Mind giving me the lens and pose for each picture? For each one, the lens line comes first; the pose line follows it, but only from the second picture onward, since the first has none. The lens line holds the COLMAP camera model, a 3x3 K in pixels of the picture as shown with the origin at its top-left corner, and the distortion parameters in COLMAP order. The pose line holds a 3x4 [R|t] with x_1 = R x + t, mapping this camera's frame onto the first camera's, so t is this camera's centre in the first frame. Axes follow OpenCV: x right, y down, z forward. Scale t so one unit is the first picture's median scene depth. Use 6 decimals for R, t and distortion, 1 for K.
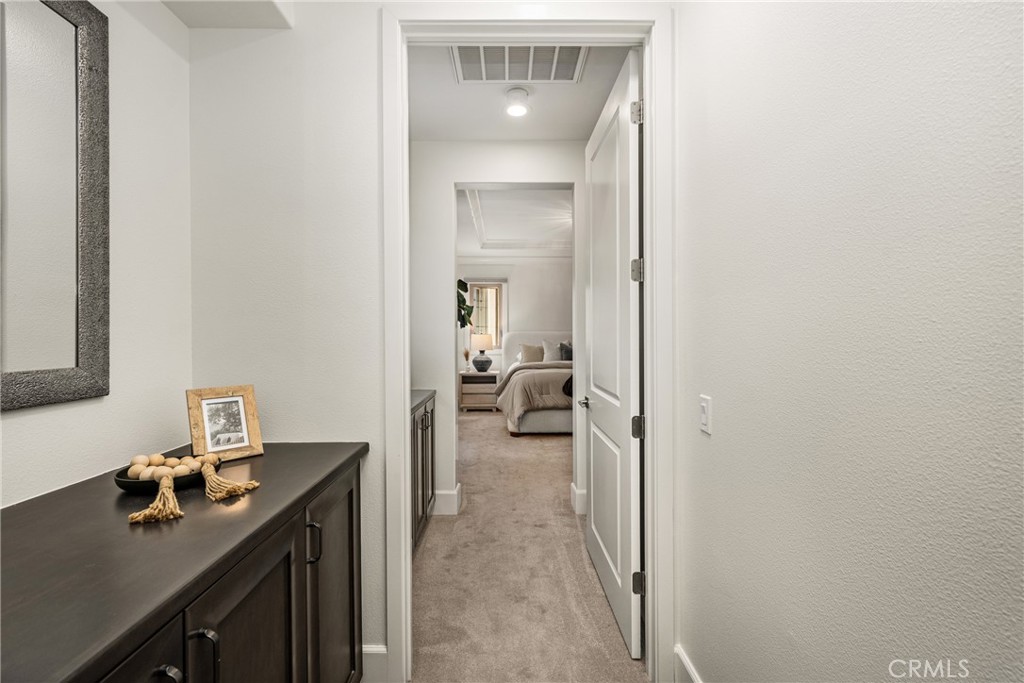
lens RADIAL K [[433.5, 0, 513.0], [0, 433.5, 338.6], [0, 0, 1]] dist [0.000901, -0.000046]
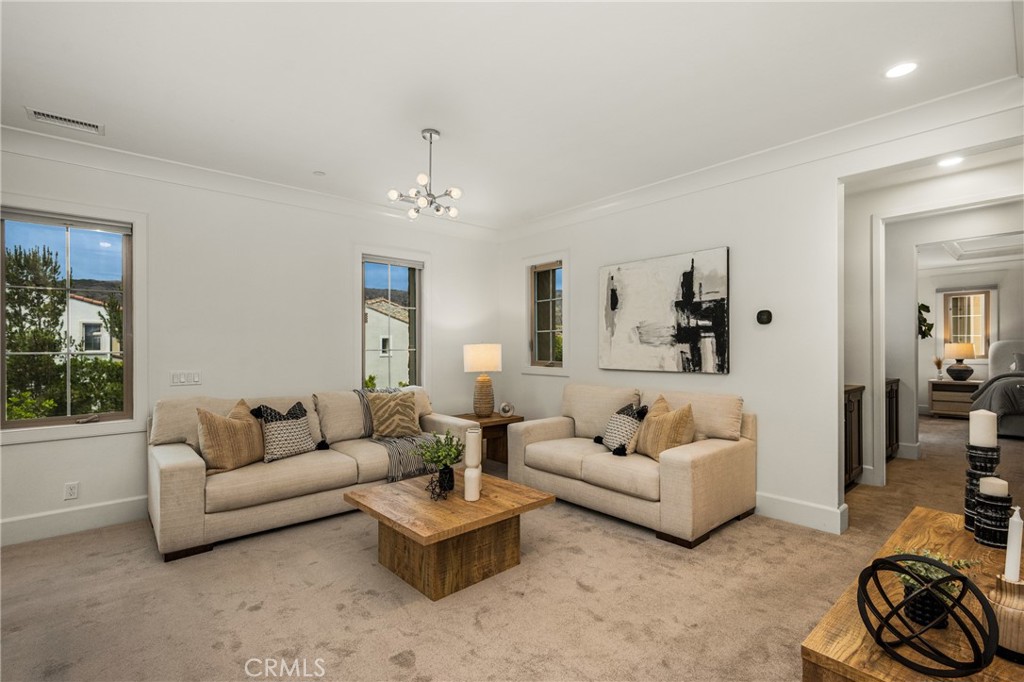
lens RADIAL K [[447.9, 0, 512.0], [0, 447.9, 341.0], [0, 0, 1]] dist [0.000412, 0.000055]
pose [[0.630593, -0.000727, -0.776113, 0.080577], [-0.009231, 0.999922, -0.008437, 0.003465], [0.776059, 0.012485, 0.630537, -0.456107]]
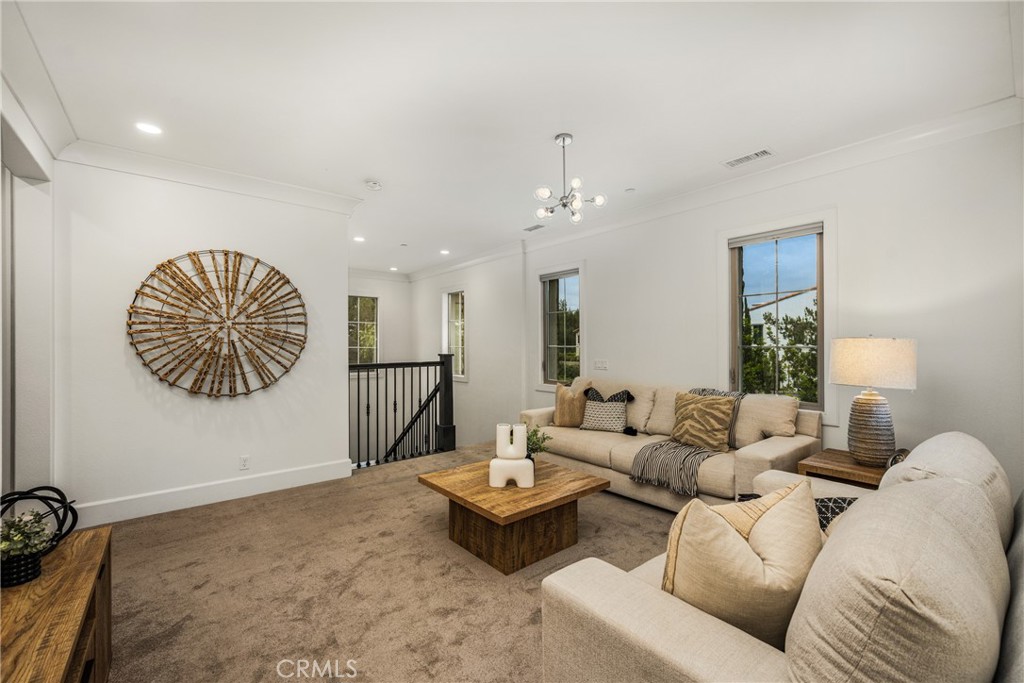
lens RADIAL K [[415.2, 0, 512.0], [0, 415.2, 341.5], [0, 0, 1]] dist [-0.010107, 0.000052]
pose [[-0.789351, 0.006585, -0.613906, -0.077880], [0.006665, 0.999975, 0.002156, 0.003966], [0.613905, -0.002390, -0.789376, 0.386681]]
